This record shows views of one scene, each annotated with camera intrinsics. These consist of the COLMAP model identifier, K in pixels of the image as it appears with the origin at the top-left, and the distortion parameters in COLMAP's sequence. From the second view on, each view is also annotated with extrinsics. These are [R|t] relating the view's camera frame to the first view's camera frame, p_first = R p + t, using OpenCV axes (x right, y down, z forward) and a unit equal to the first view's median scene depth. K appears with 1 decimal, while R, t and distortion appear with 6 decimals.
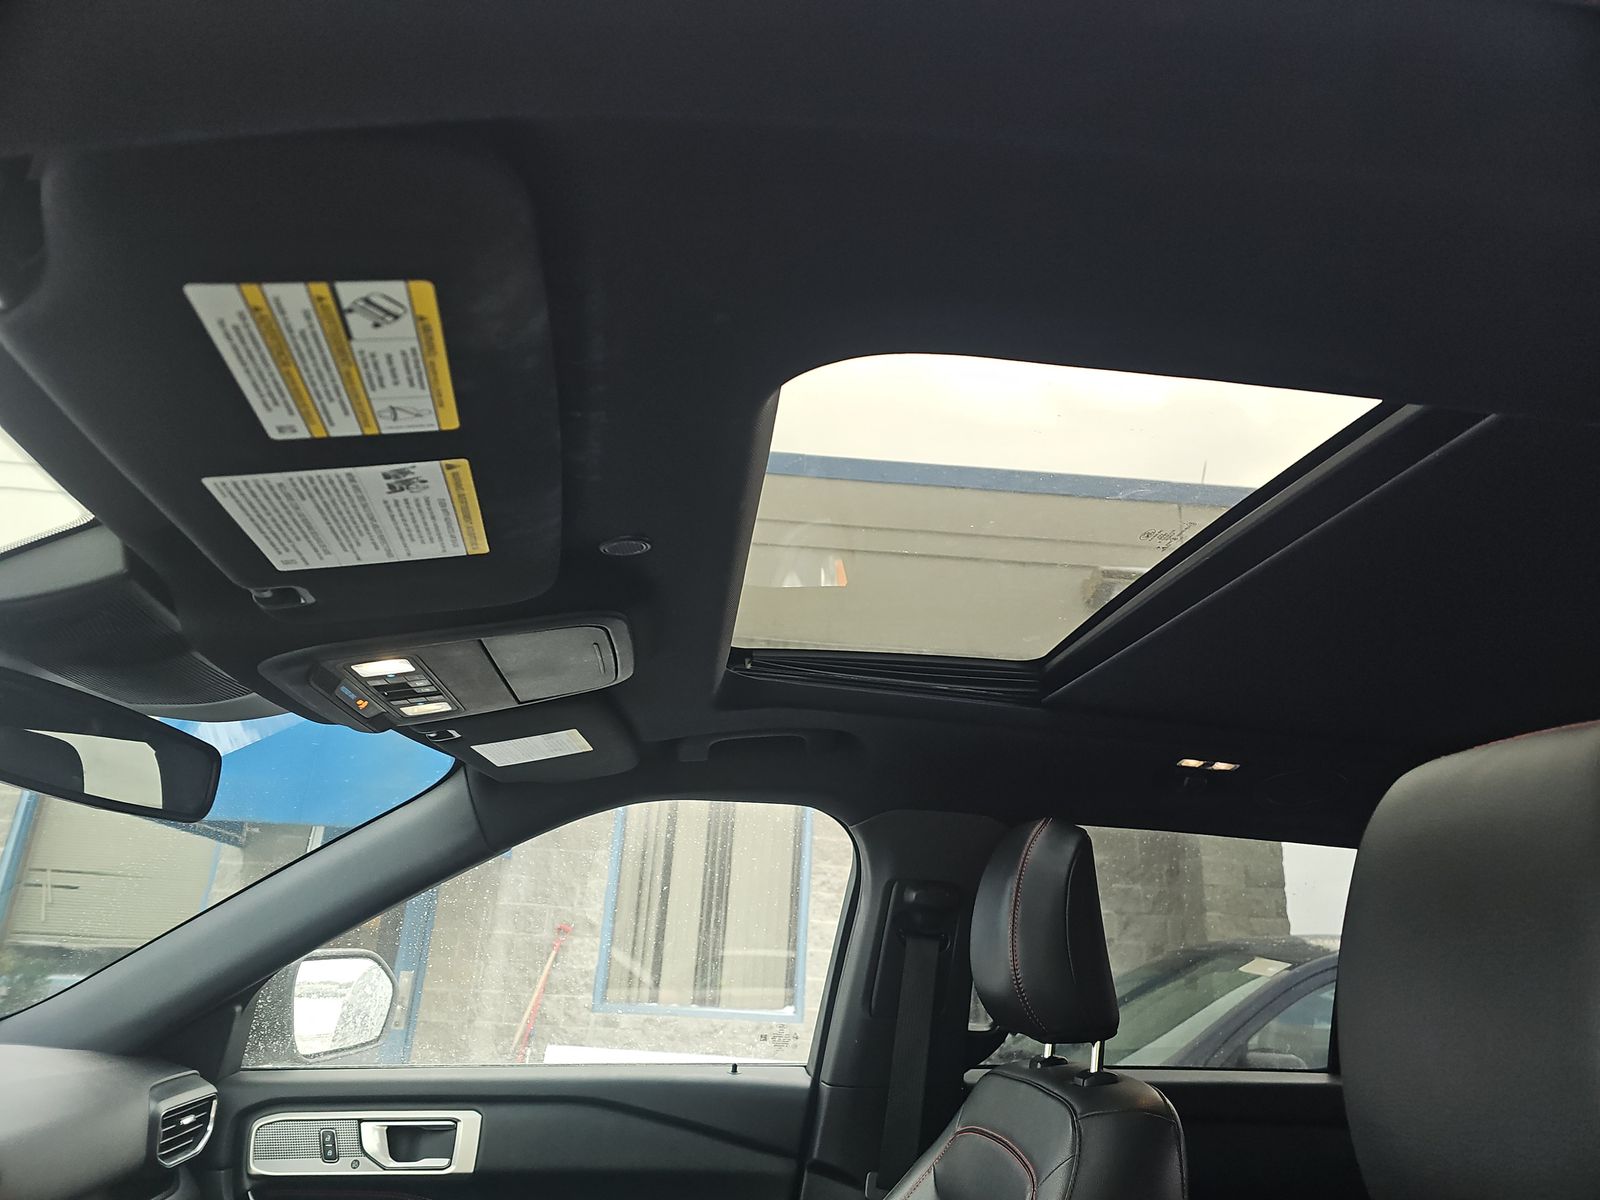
lens RADIAL K [[1062.0, 0, 800.0], [0, 1062.0, 606.9], [0, 0, 1]] dist [0.094906, -0.095039]
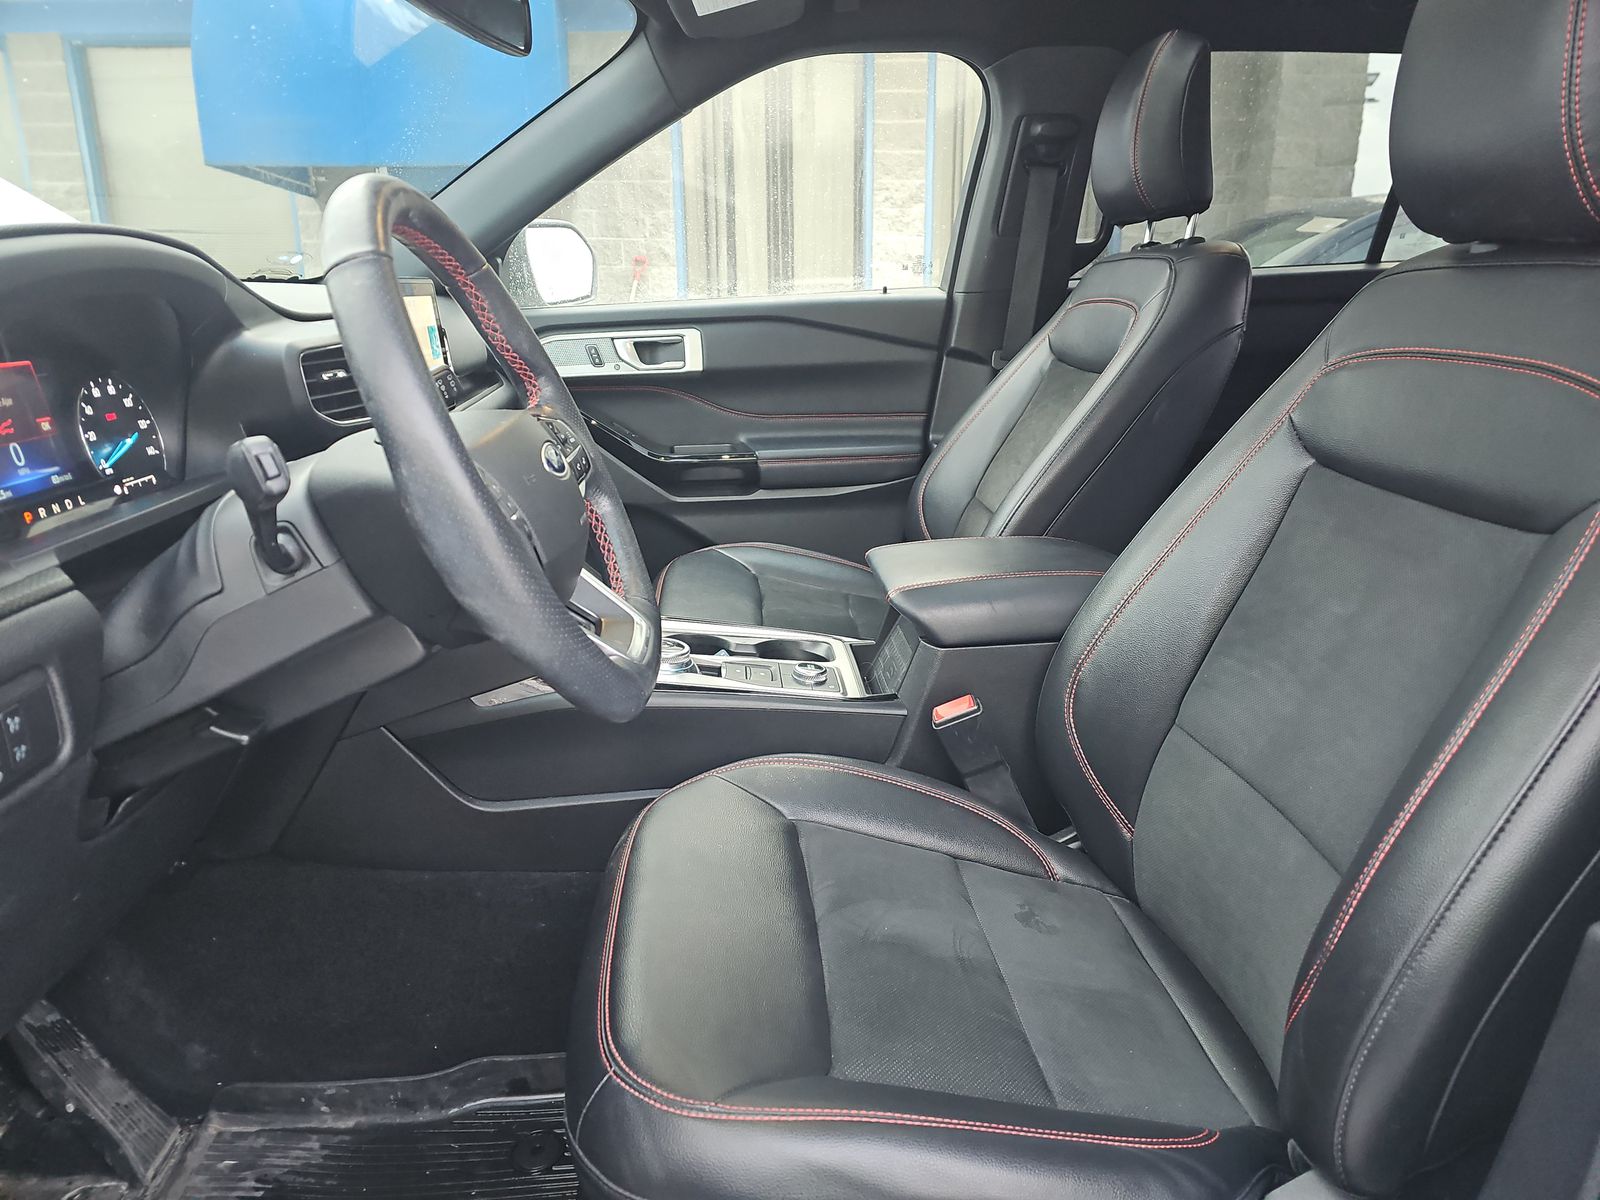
lens RADIAL K [[1062.0, 0, 800.0], [0, 1062.0, 606.9], [0, 0, 1]] dist [0.094906, -0.095039]
pose [[0.997321, -0.049687, -0.053689, -0.117295], [0.071233, 0.826682, 0.558142, 0.024759], [0.016651, -0.560471, 0.828007, -0.273752]]
